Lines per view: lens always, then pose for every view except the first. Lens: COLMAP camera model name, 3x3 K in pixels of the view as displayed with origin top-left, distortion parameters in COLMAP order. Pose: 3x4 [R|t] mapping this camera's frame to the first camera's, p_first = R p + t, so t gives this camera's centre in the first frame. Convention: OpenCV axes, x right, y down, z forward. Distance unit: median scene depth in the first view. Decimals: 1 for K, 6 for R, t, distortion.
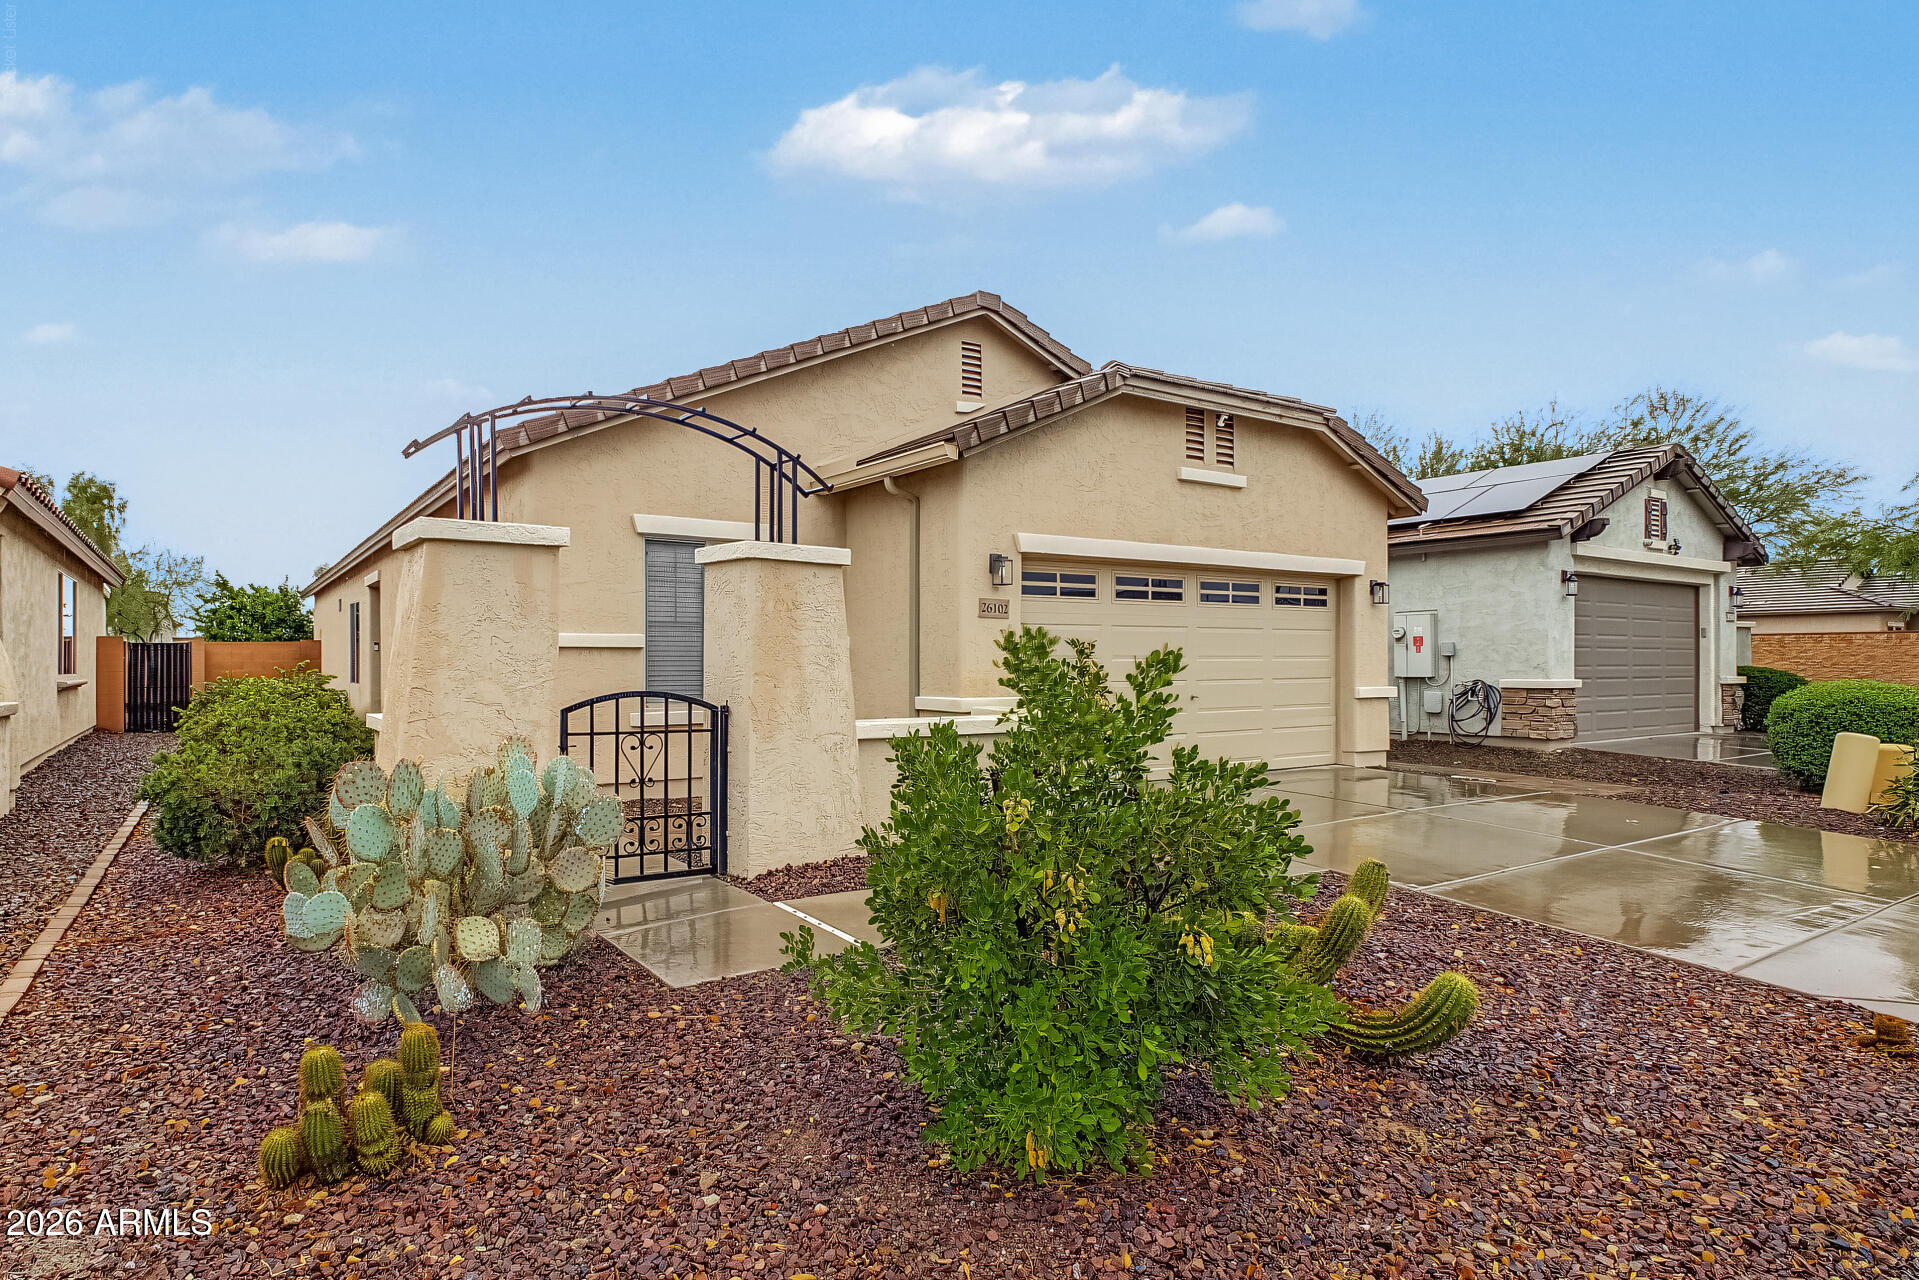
lens RADIAL K [[756.2, 0, 912.8], [0, 756.2, 651.9], [0, 0, 1]] dist [-0.000353, 0.000033]
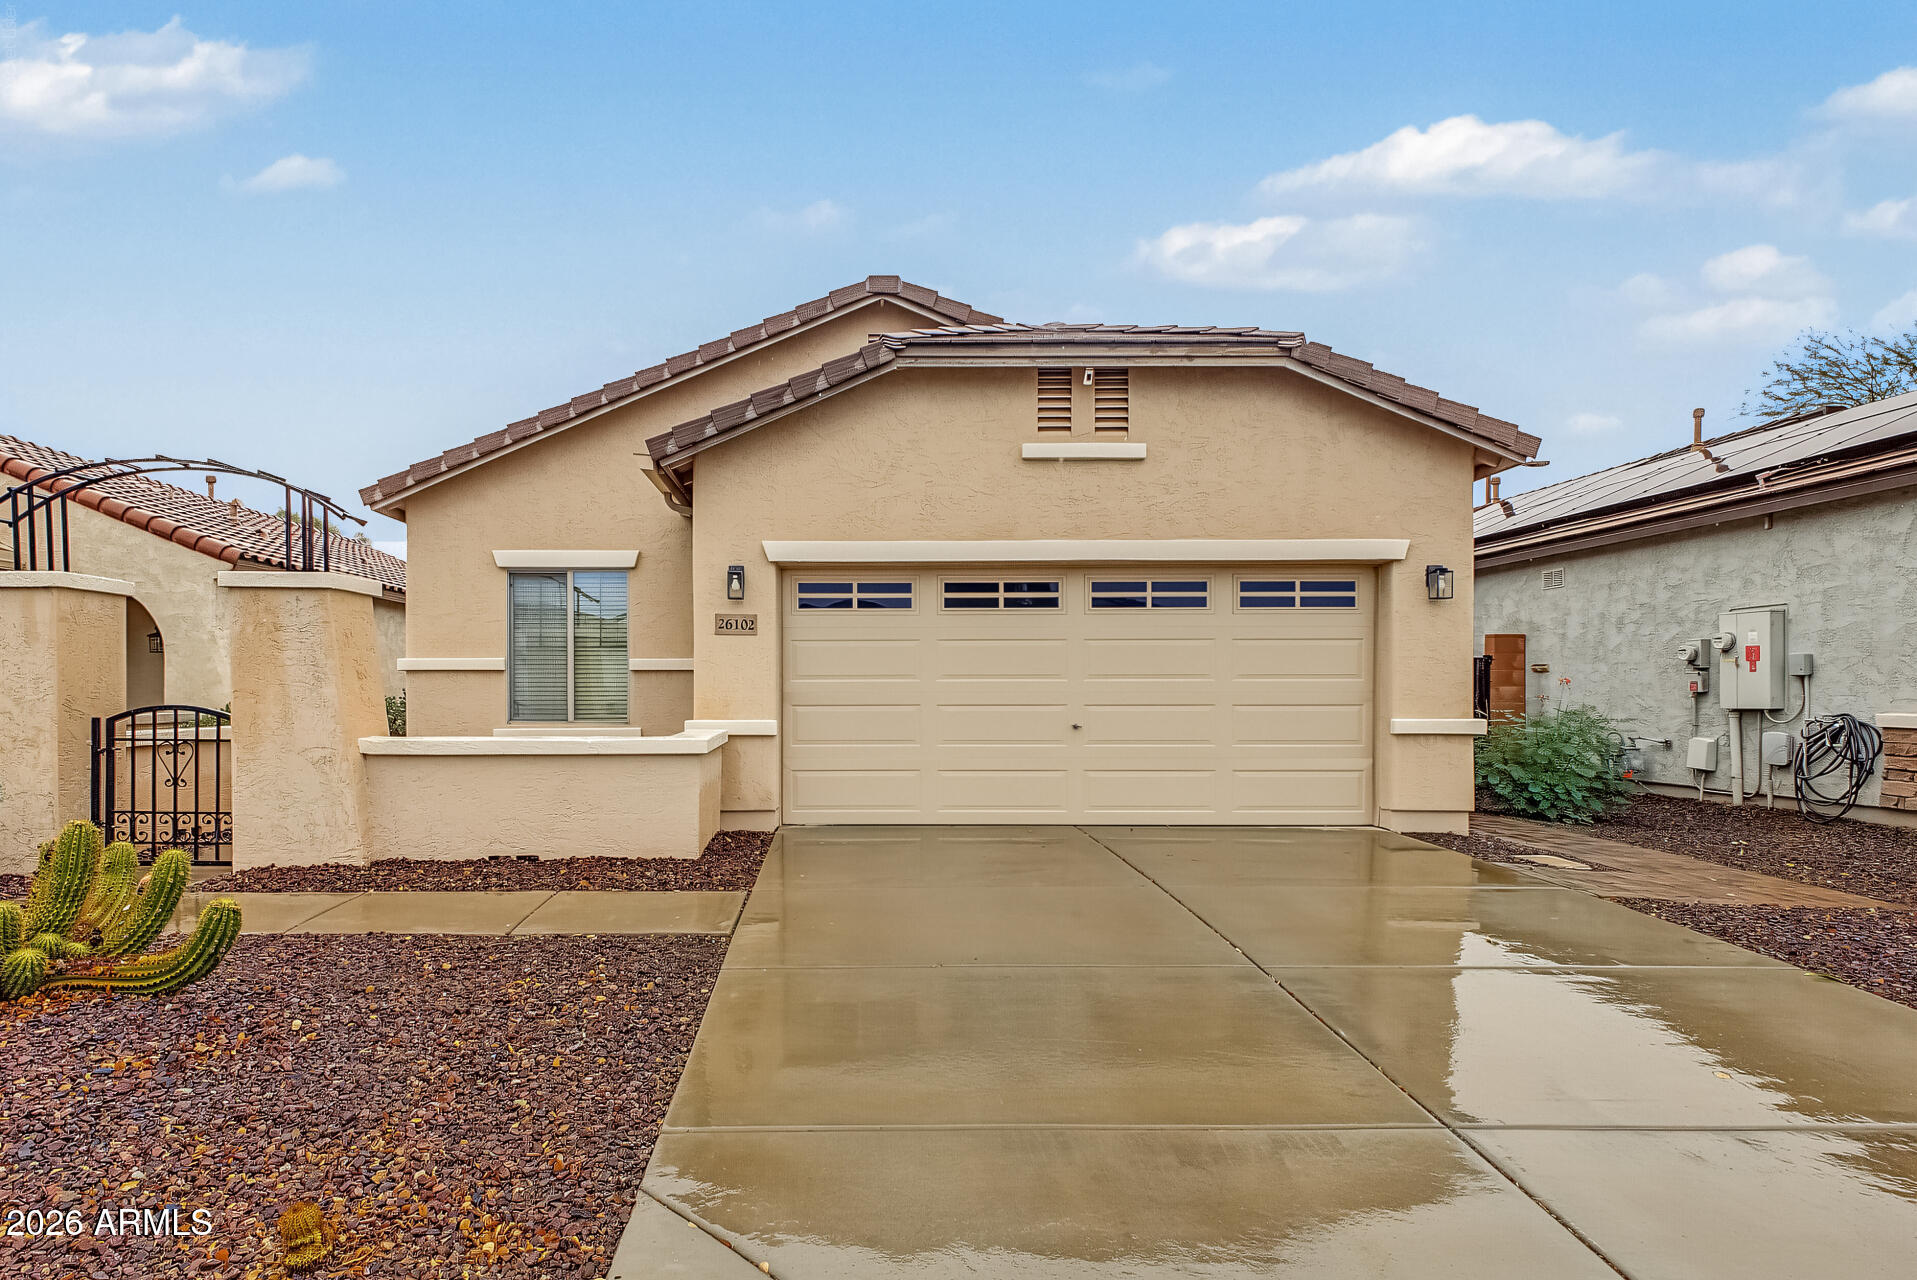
lens RADIAL K [[760.8, 0, 985.6], [0, 760.8, 681.4], [0, 0, 1]] dist [0.000501, 0.000417]
pose [[0.905637, -0.001238, -0.424053, 0.632799], [0.004048, 0.999975, 0.005727, 0.006800], [0.424035, -0.006903, 0.905619, 0.226402]]
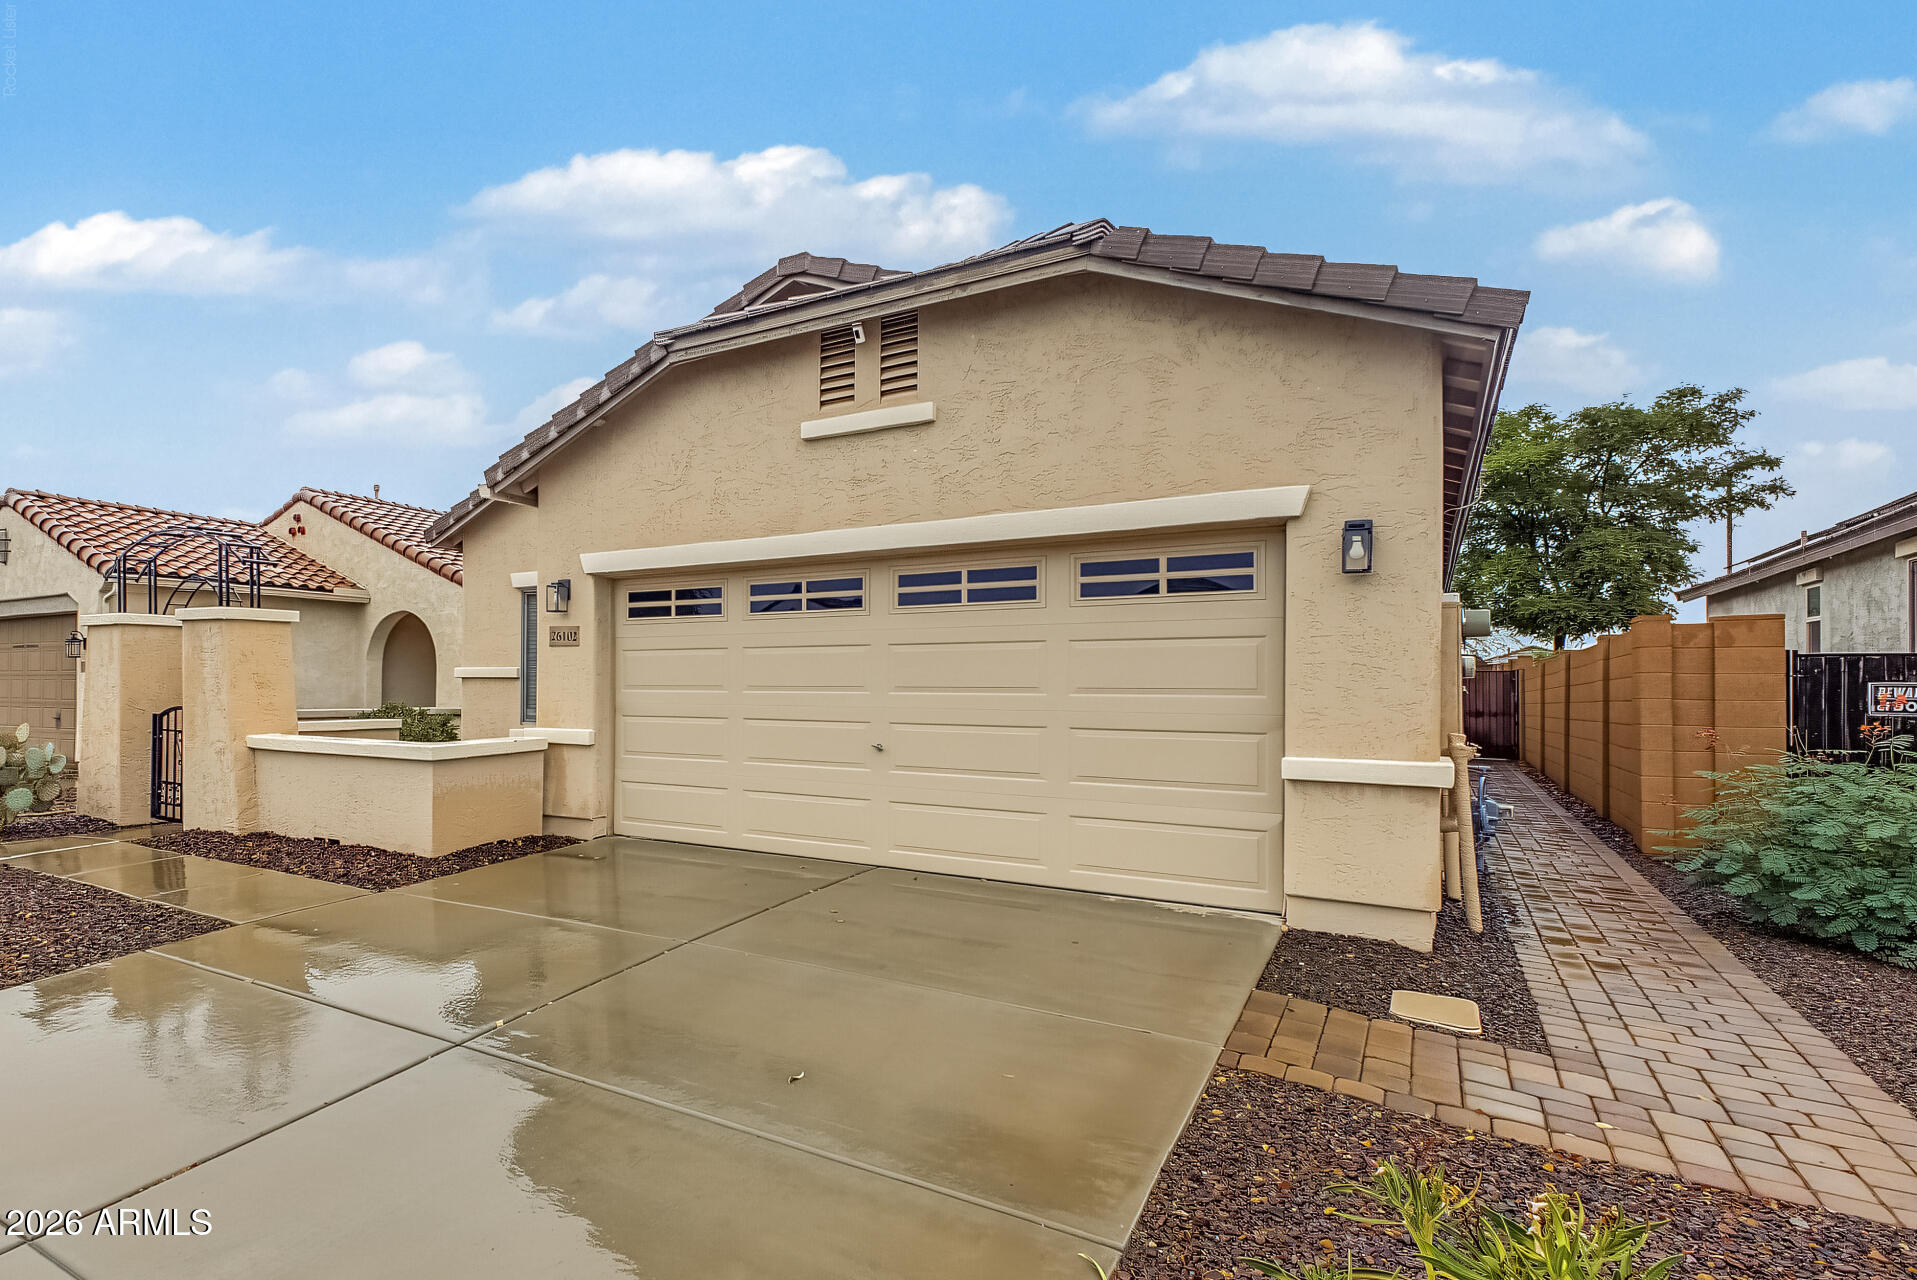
lens RADIAL K [[876.8, 0, 954.6], [0, 876.8, 671.0], [0, 0, 1]] dist [0.002522, 0.000218]
pose [[0.589968, -0.002013, -0.807424, 1.055533], [0.004727, 0.999988, 0.000961, -0.009693], [0.807413, -0.004384, 0.589971, 0.596468]]
